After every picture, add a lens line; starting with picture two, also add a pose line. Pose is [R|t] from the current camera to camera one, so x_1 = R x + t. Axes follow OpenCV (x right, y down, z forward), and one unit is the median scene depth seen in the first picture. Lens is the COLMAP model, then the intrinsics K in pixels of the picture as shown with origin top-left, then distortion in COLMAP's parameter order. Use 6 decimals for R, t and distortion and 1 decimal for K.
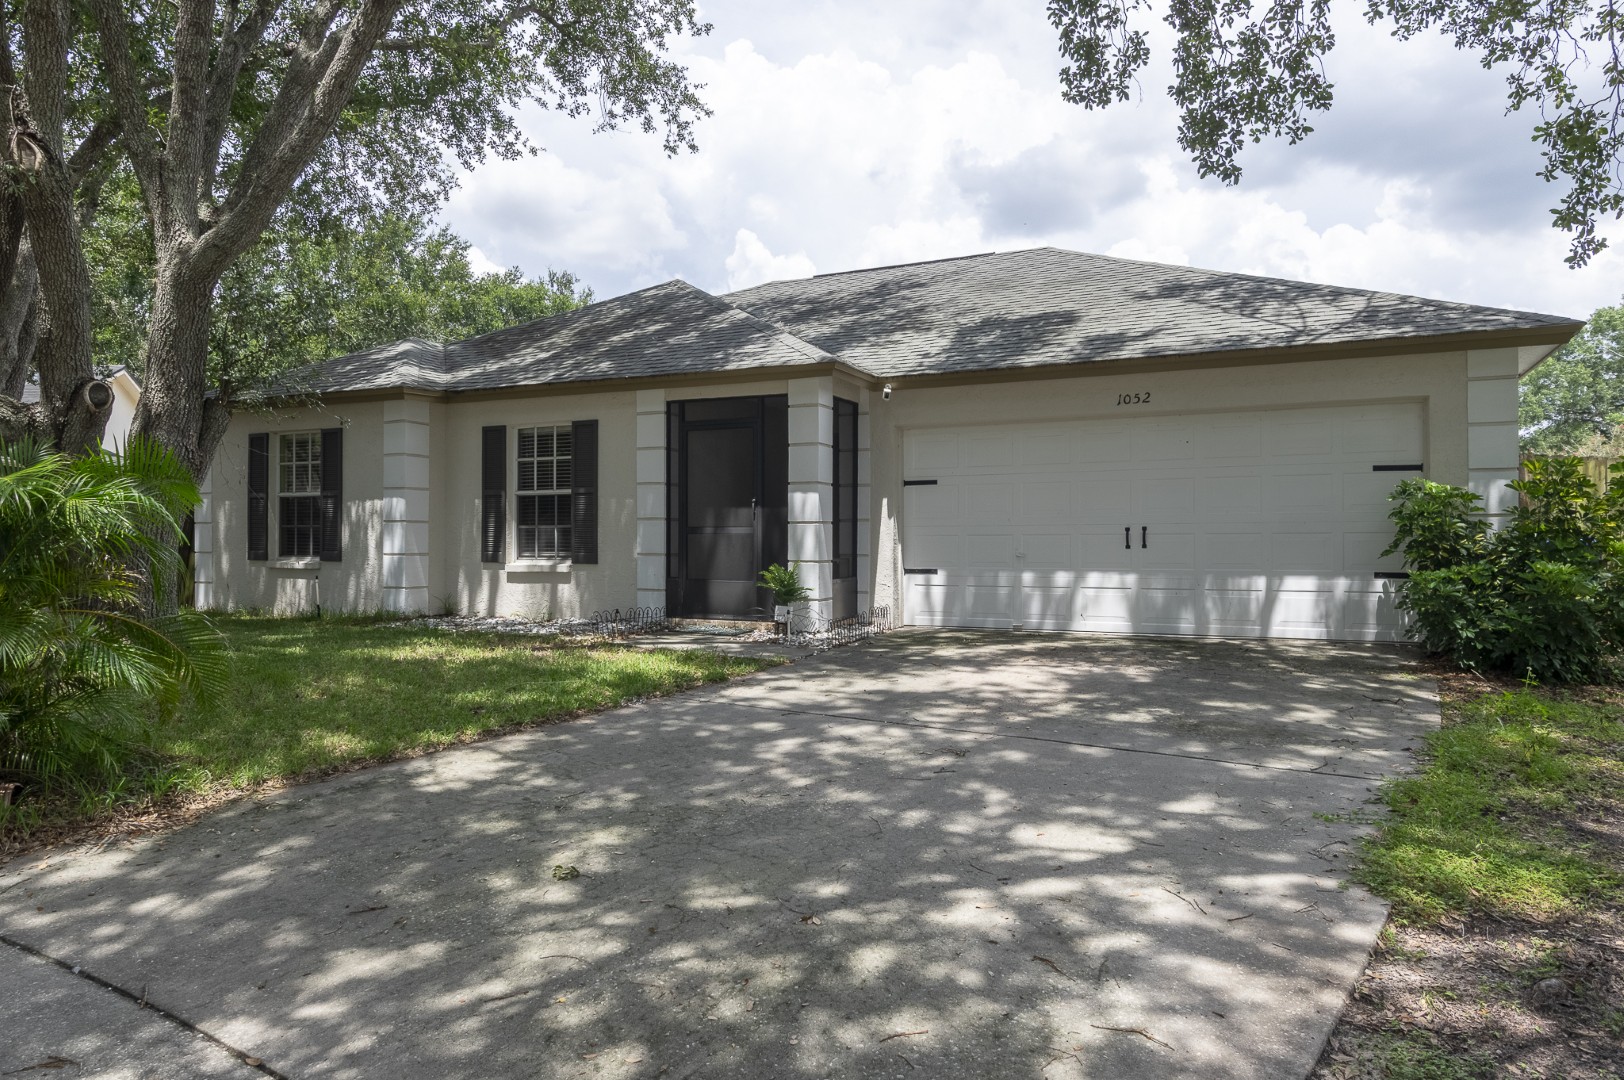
lens RADIAL K [[992.0, 0, 813.3], [0, 992.0, 547.3], [0, 0, 1]] dist [0.016600, -0.000039]
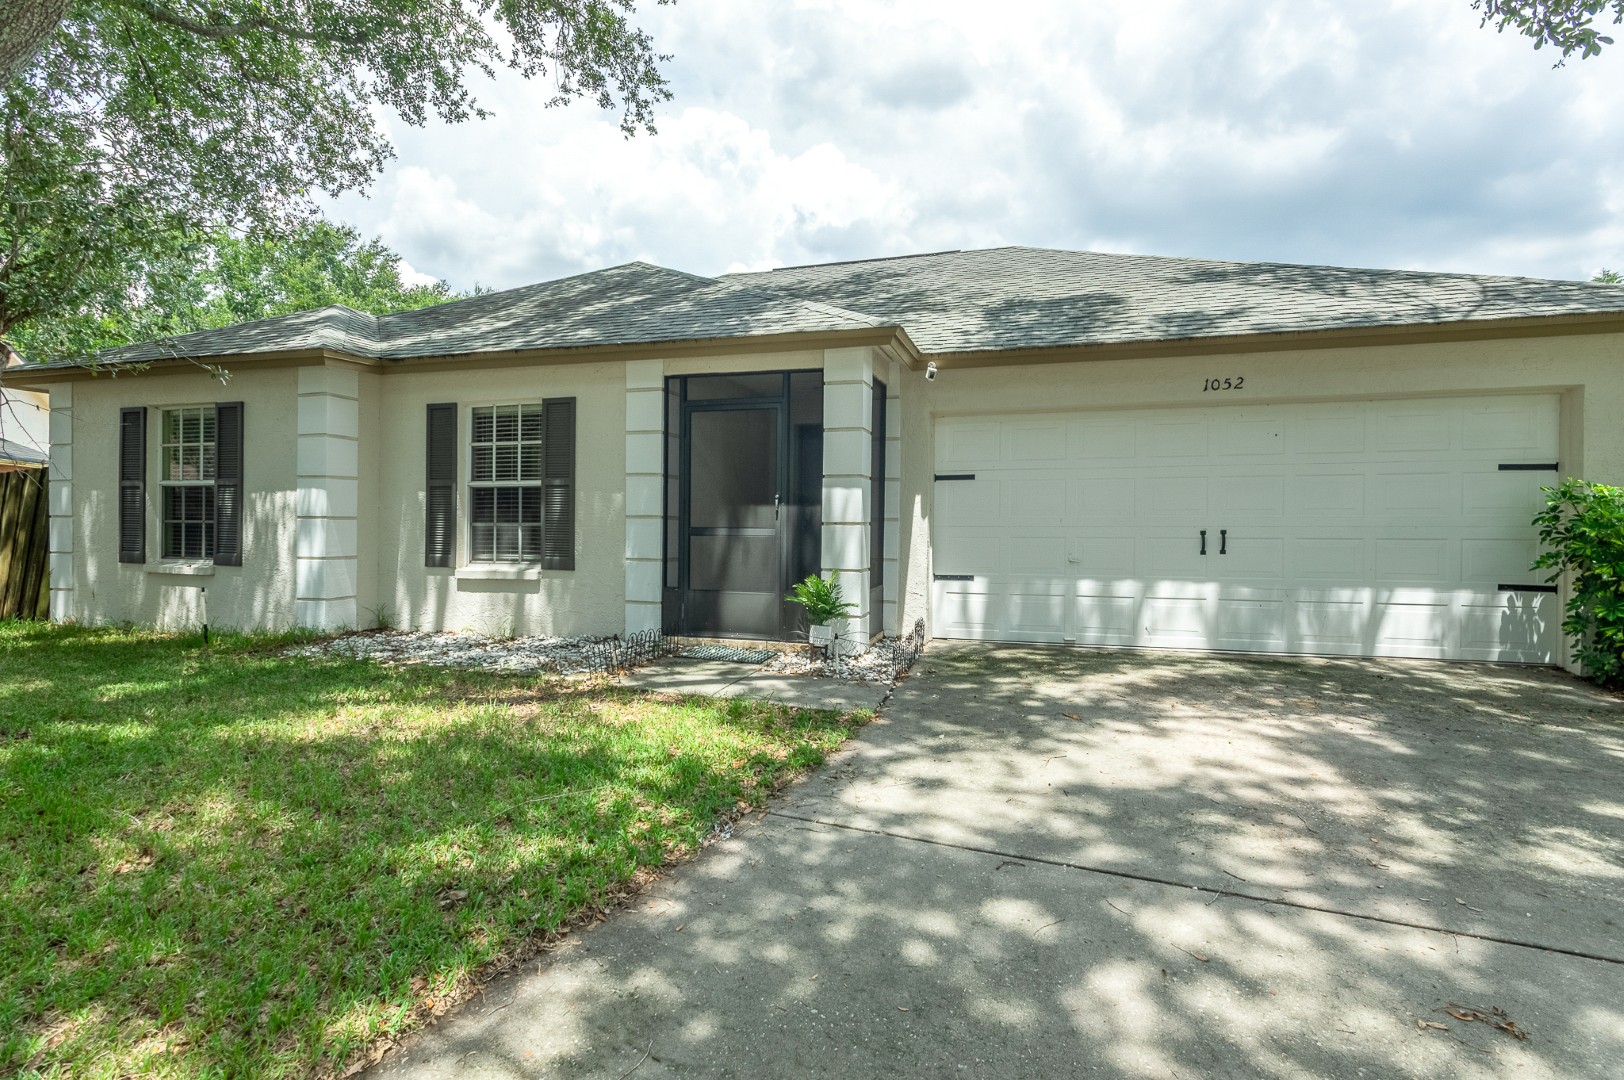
lens RADIAL K [[786.1, 0, 808.6], [0, 786.1, 528.7], [0, 0, 1]] dist [0.006443, -0.000570]
pose [[0.988898, 0.001573, 0.148587, -0.119603], [-0.001600, 0.999999, 0.000067, -0.018508], [-0.148586, -0.000304, 0.988899, 0.312314]]
